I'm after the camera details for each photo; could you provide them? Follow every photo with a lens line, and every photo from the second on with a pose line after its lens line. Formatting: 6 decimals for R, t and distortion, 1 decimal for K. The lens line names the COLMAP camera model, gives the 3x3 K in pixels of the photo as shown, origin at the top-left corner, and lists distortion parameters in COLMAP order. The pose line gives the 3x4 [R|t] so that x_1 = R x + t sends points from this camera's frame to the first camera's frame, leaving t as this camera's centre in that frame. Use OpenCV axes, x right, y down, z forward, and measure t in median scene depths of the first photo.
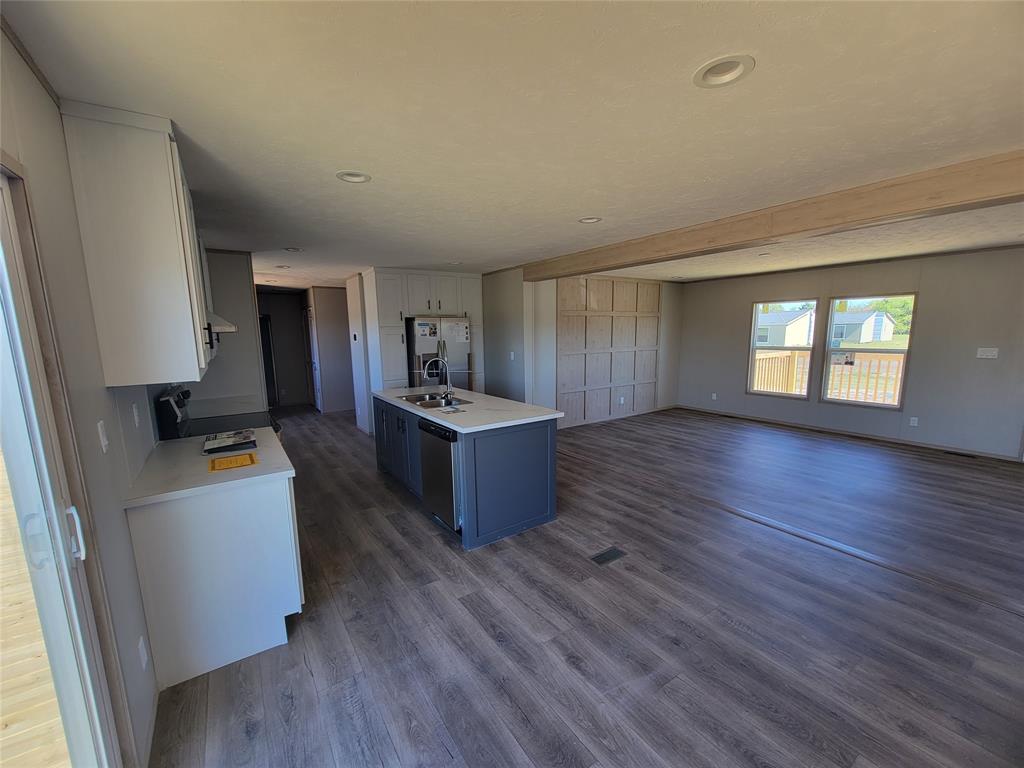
lens RADIAL K [[414.7, 0, 508.6], [0, 414.7, 391.7], [0, 0, 1]] dist [0.000650, 0.000060]
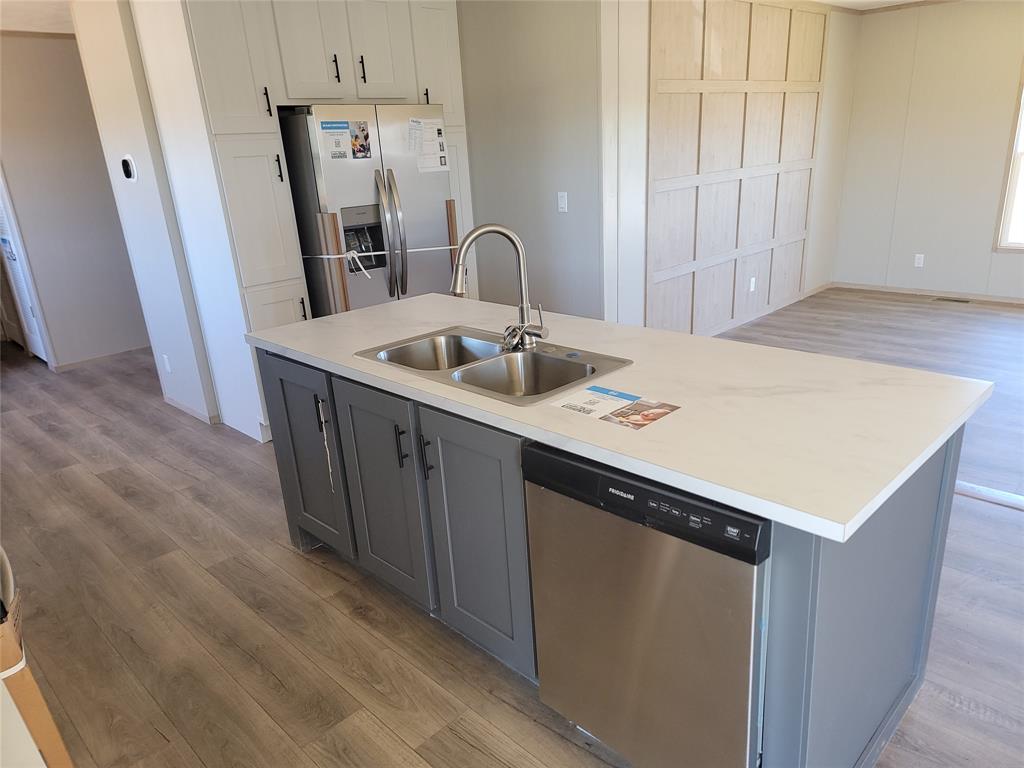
lens RADIAL K [[712.4, 0, 521.5], [0, 712.4, 387.1], [0, 0, 1]] dist [0.087727, -0.080521]
pose [[0.979505, -0.098155, 0.175885, -0.206522], [0.065335, 0.980842, 0.183521, -0.047125], [-0.190529, -0.168269, 0.967153, 0.357035]]
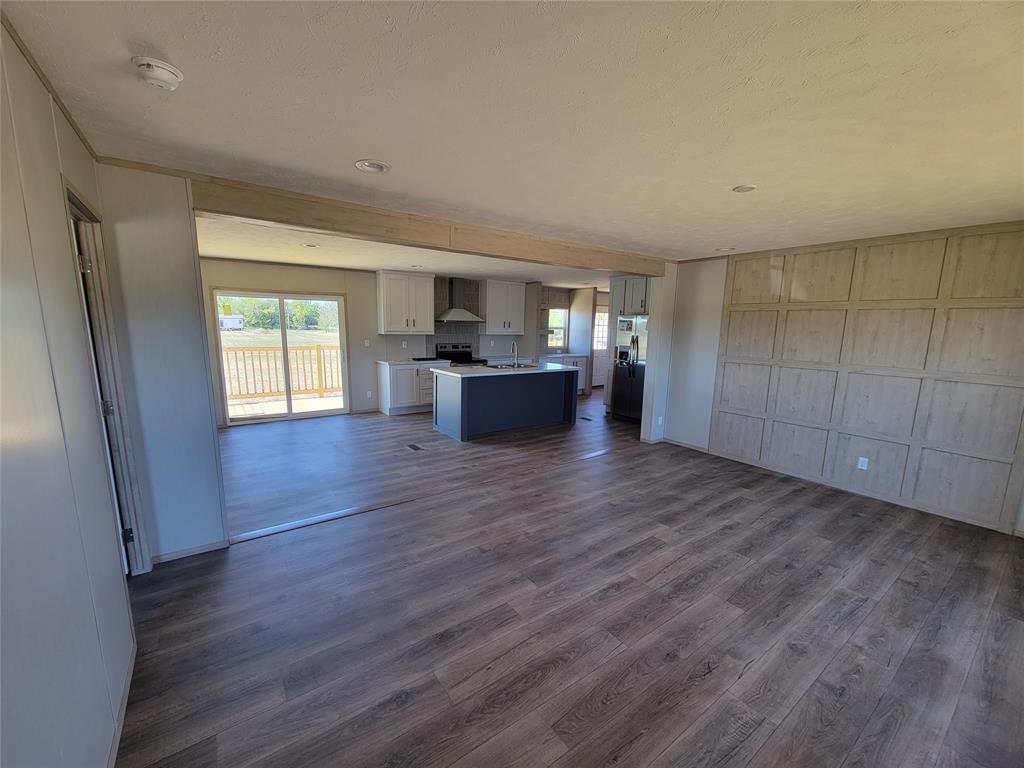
lens RADIAL K [[421.6, 0, 505.2], [0, 421.6, 392.9], [0, 0, 1]] dist [0.000635, -0.000583]
pose [[0.024180, 0.176250, -0.984048, 1.180644], [-0.166177, 0.971350, 0.169893, -0.127120], [0.985799, 0.159419, 0.052776, 0.728780]]
